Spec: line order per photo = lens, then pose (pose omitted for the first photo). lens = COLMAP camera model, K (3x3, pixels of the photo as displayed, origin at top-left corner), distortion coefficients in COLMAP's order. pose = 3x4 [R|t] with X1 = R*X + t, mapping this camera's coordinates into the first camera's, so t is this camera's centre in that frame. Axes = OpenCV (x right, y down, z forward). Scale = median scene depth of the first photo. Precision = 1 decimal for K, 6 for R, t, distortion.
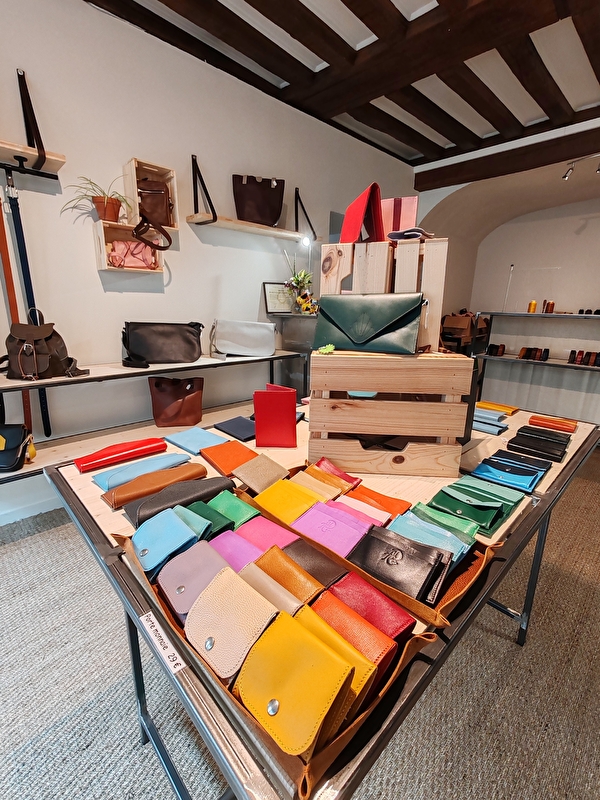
lens RADIAL K [[362.7, 0, 300.0], [0, 362.7, 400.0], [0, 0, 1]] dist [0.003338, 0.000380]
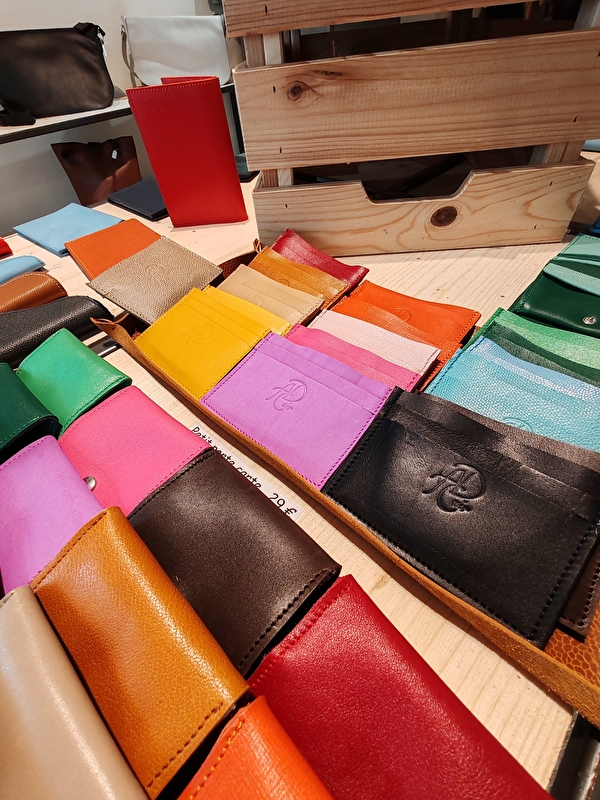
lens RADIAL K [[362.7, 0, 300.0], [0, 362.7, 400.0], [0, 0, 1]] dist [0.003338, 0.000380]
pose [[0.994268, -0.098511, -0.041562, 0.078481], [0.105625, 0.844693, 0.524725, 0.097375], [-0.016584, -0.526107, 0.850257, 0.468294]]
